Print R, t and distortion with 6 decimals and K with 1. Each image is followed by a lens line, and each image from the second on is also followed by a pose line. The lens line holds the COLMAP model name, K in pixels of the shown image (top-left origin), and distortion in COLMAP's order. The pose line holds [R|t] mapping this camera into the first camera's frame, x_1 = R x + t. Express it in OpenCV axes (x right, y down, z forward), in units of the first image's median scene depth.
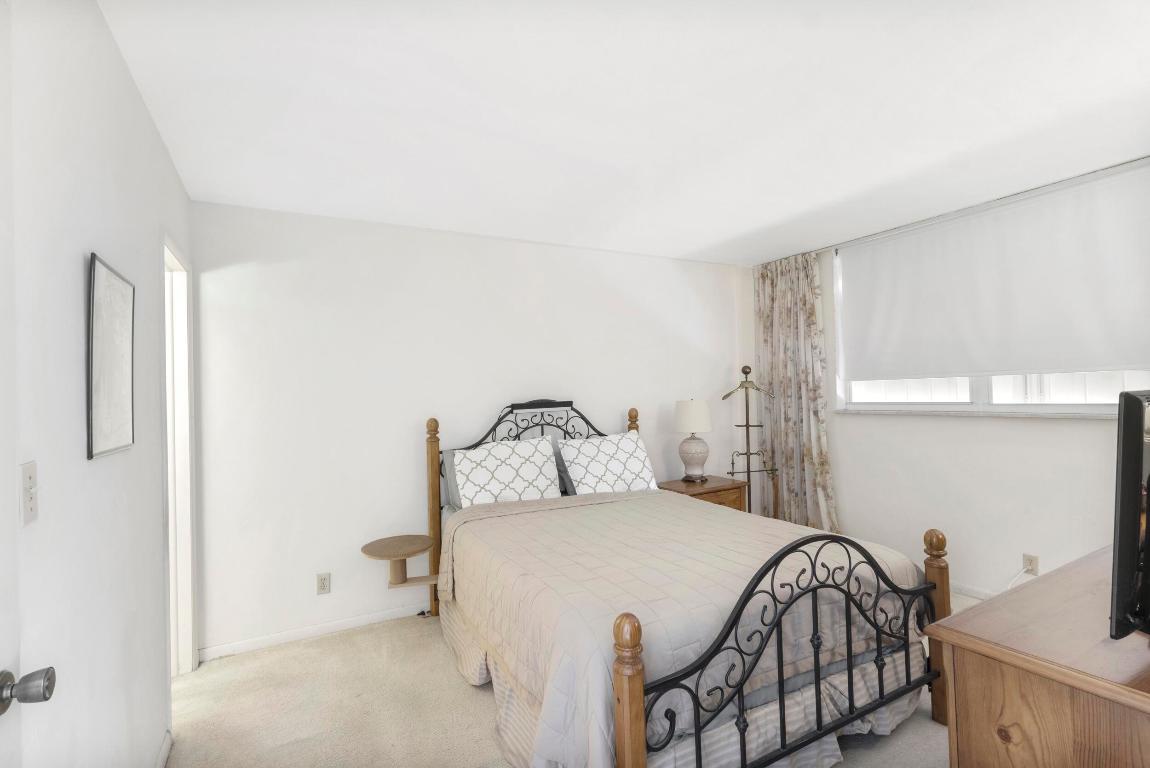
lens RADIAL K [[541.5, 0, 581.6], [0, 541.5, 386.5], [0, 0, 1]] dist [-0.001583, 0.002049]
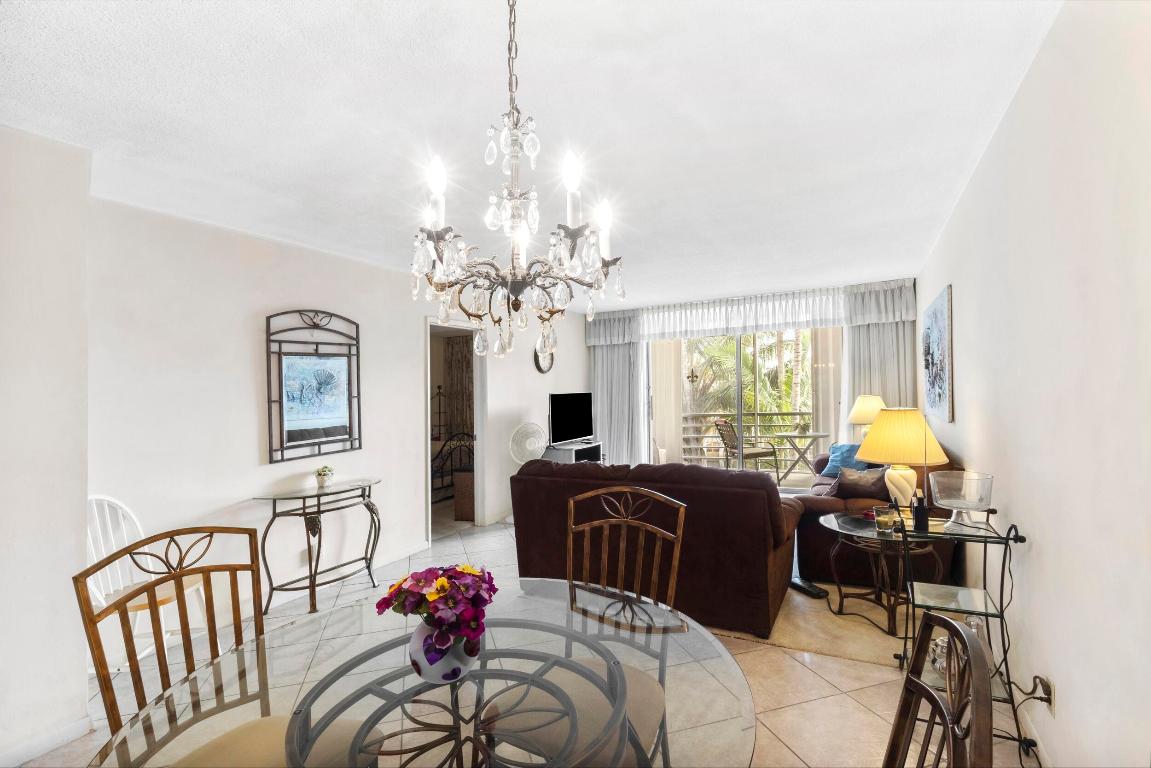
lens RADIAL K [[542.0, 0, 576.6], [0, 542.0, 386.6], [0, 0, 1]] dist [-0.001583, 0.002049]
pose [[0.844825, 0.016973, 0.534773, -0.190218], [-0.013772, 0.999855, -0.009977, -0.009057], [-0.534865, 0.001064, 0.844937, -0.544933]]
